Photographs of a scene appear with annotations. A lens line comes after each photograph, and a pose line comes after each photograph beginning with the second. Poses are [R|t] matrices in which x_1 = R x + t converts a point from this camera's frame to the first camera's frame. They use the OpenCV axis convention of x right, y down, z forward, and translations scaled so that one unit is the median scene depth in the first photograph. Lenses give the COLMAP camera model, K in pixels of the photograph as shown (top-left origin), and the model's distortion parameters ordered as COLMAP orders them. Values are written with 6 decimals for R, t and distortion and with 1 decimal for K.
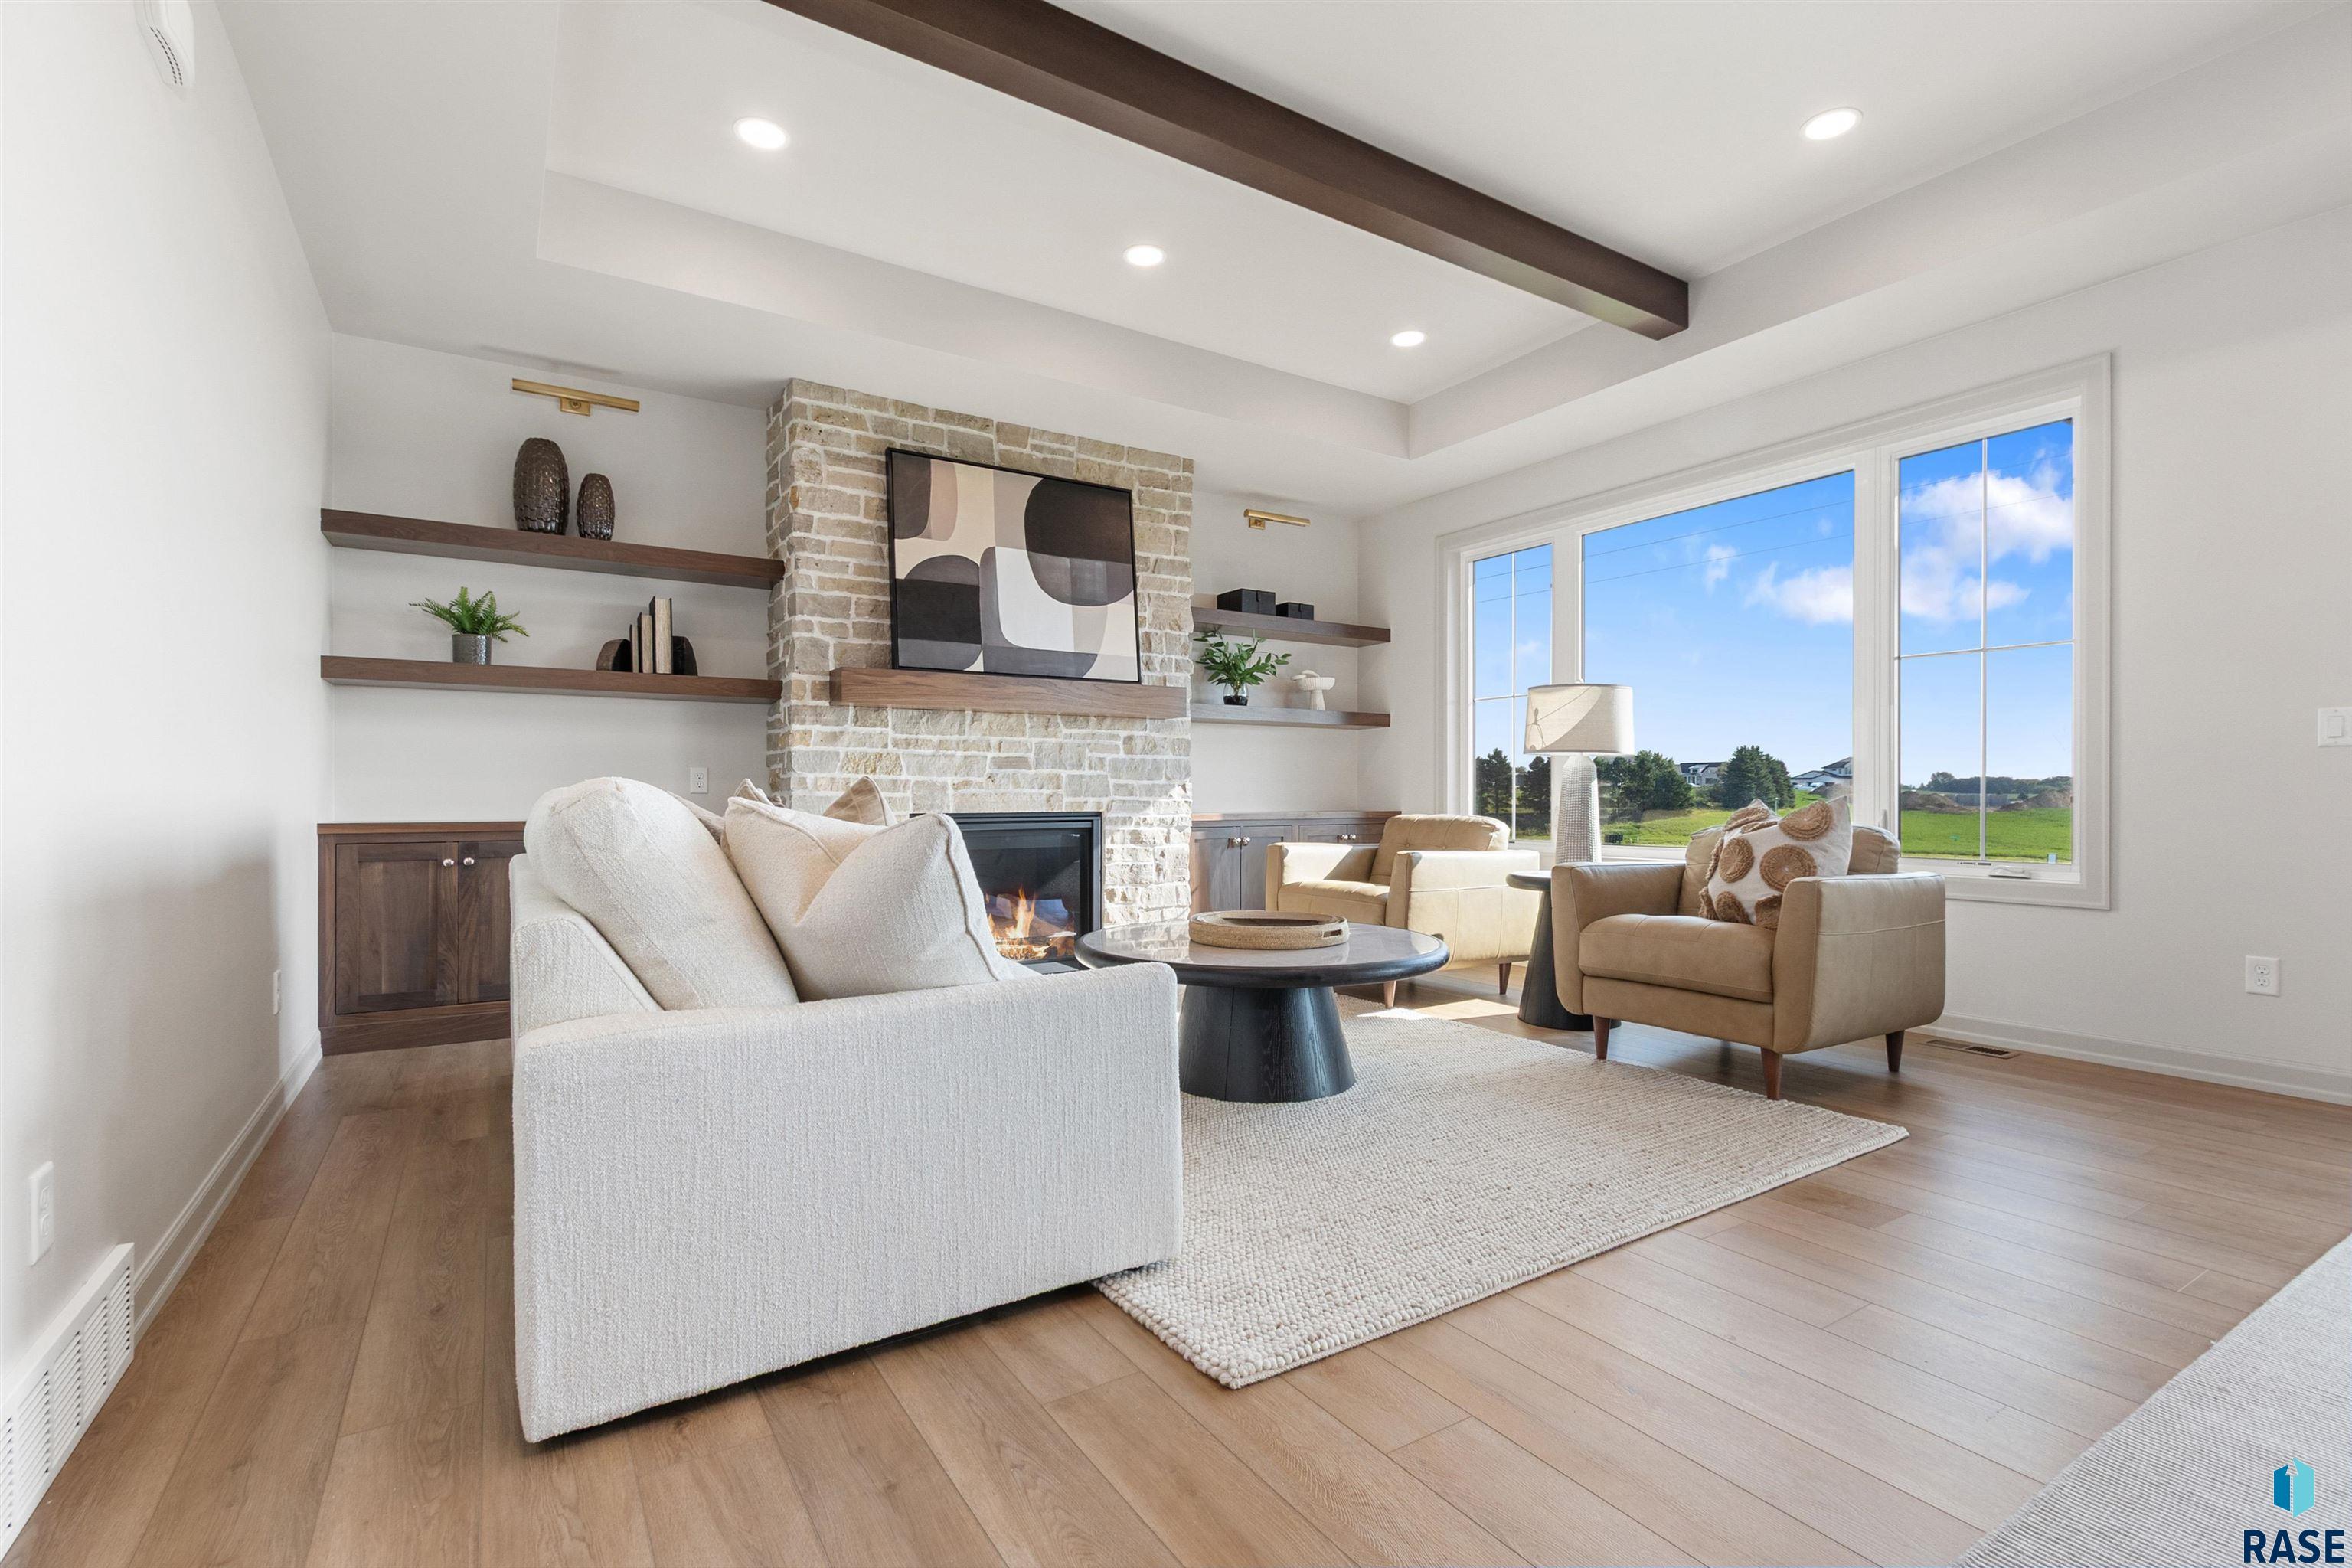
lens RADIAL K [[1072.5, 0, 1167.9], [0, 1072.5, 792.4], [0, 0, 1]] dist [0.001985, -0.000404]
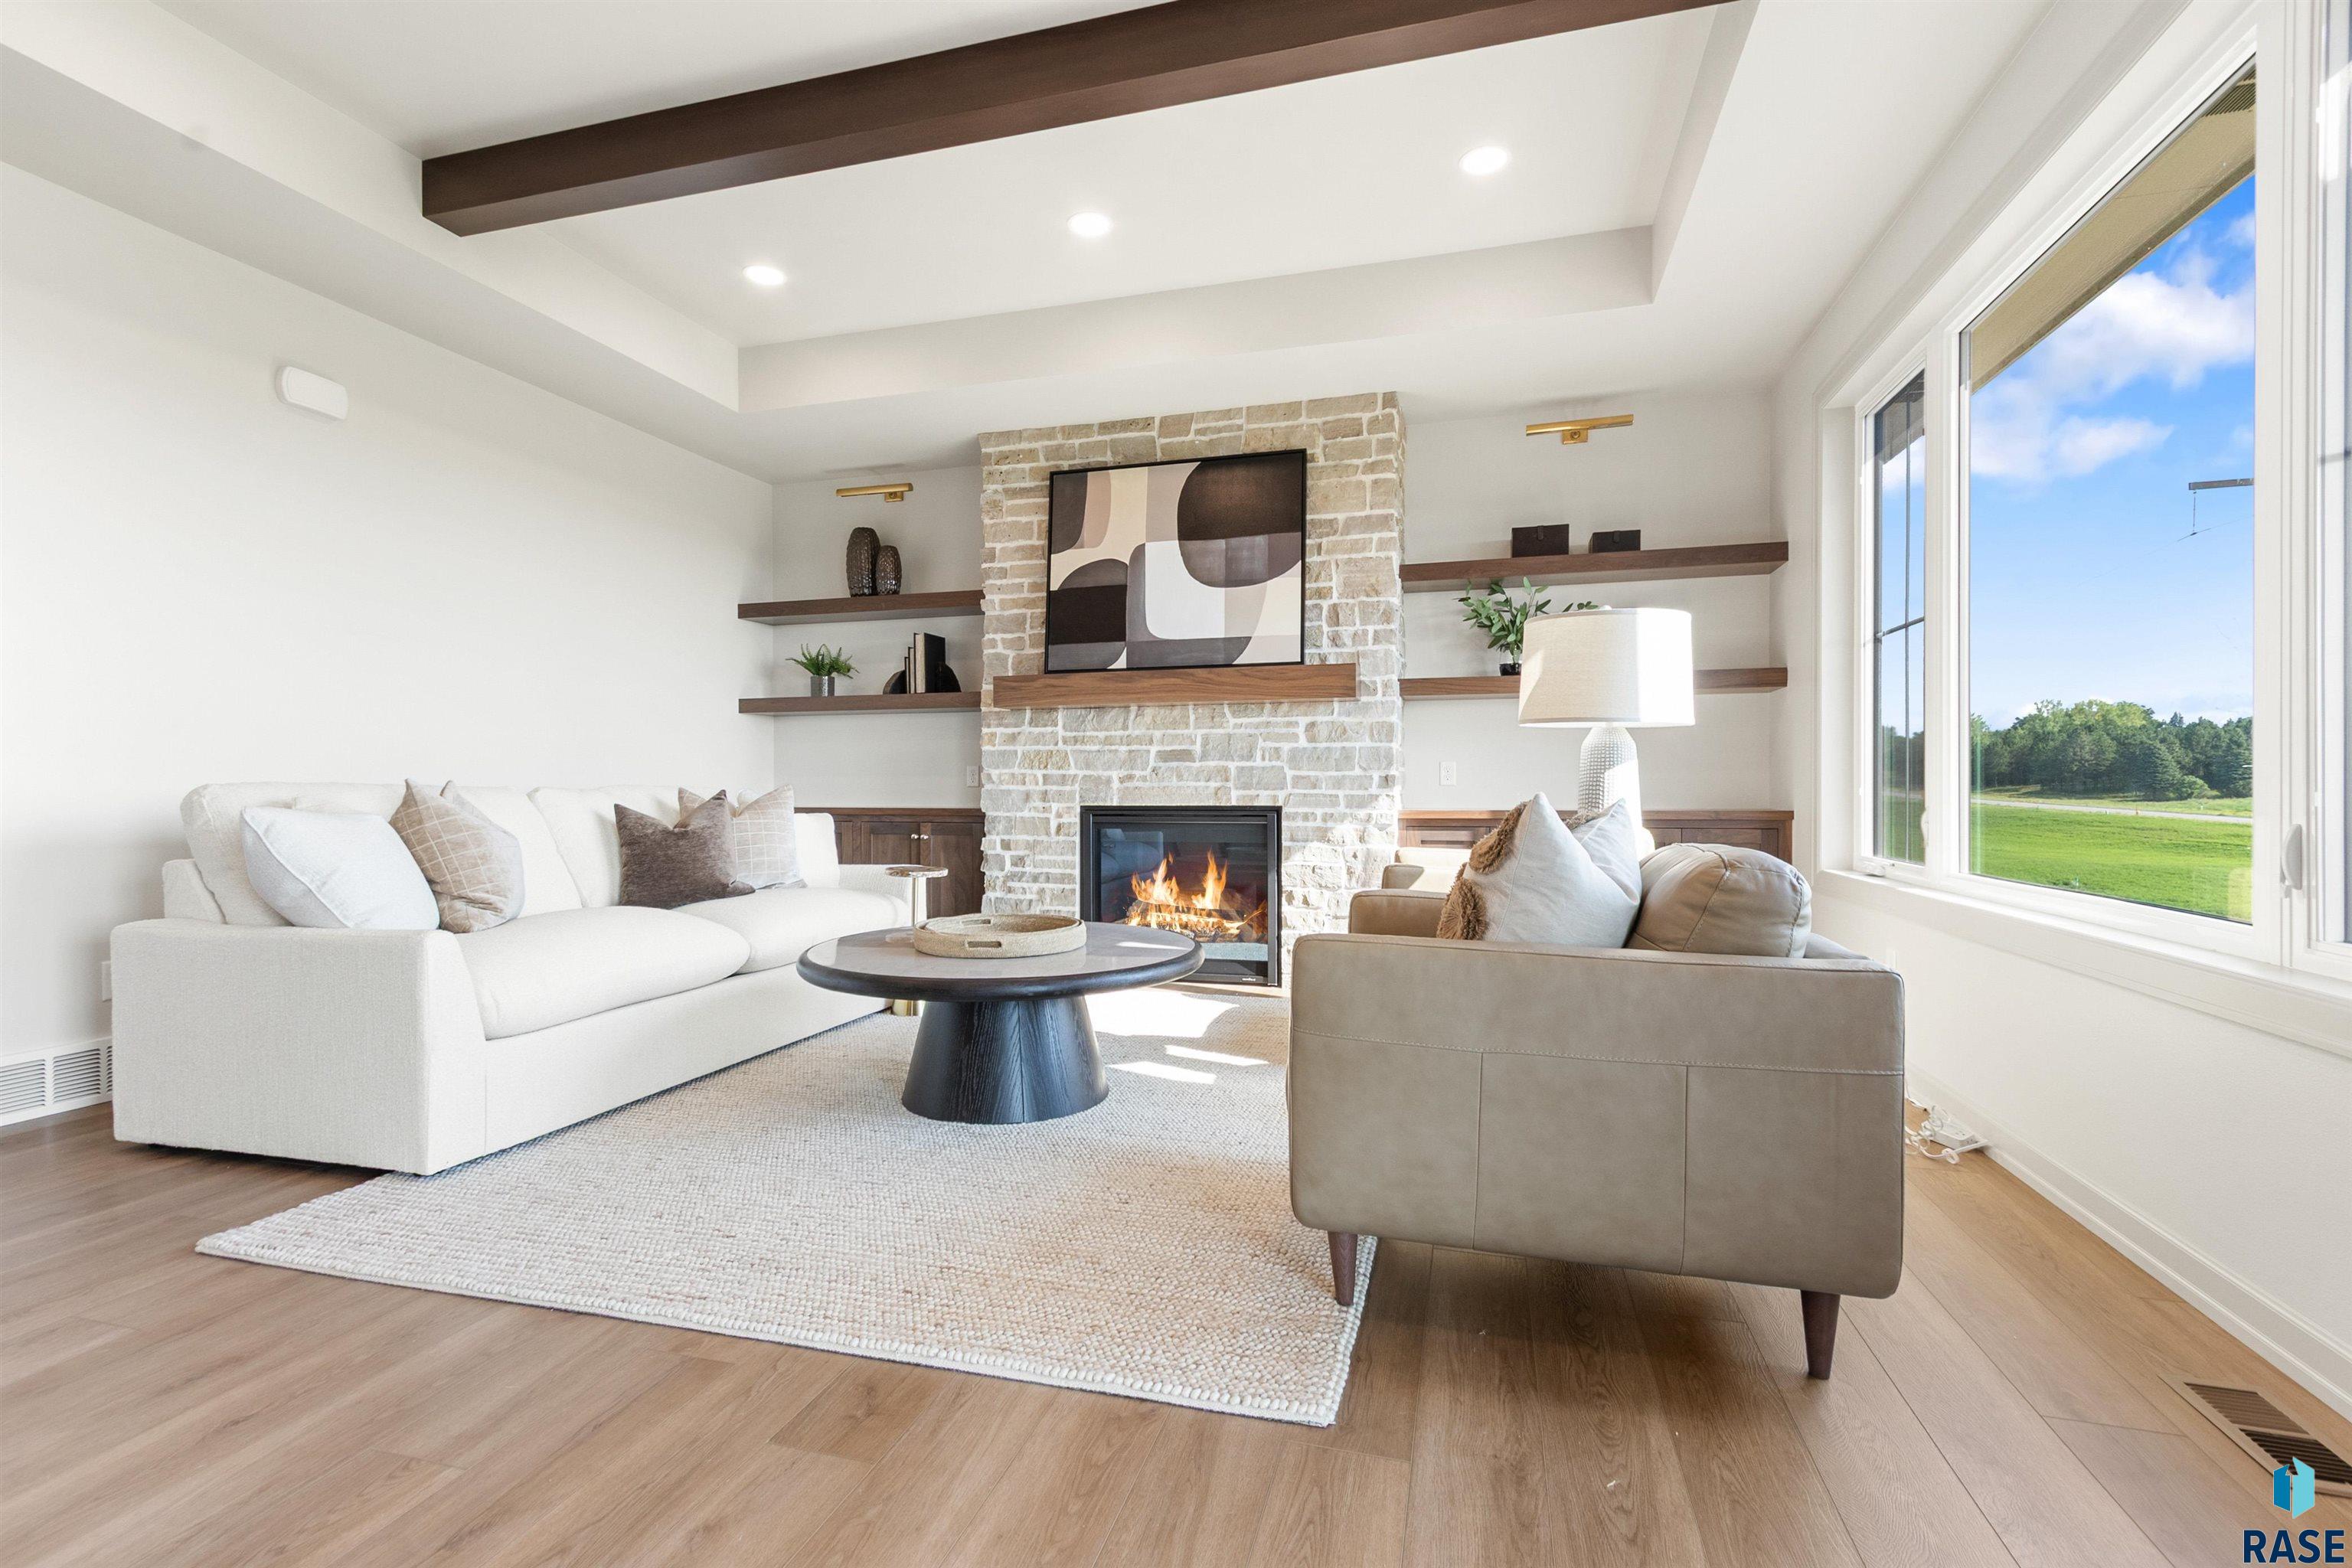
lens RADIAL K [[1072.5, 0, 1171.3], [0, 1072.5, 787.1], [0, 0, 1]] dist [0.001985, -0.000404]
pose [[0.662440, -0.000468, -0.749115, 0.608718], [0.004269, 0.999986, 0.003150, -0.001747], [0.749103, -0.005285, 0.662433, 0.343490]]
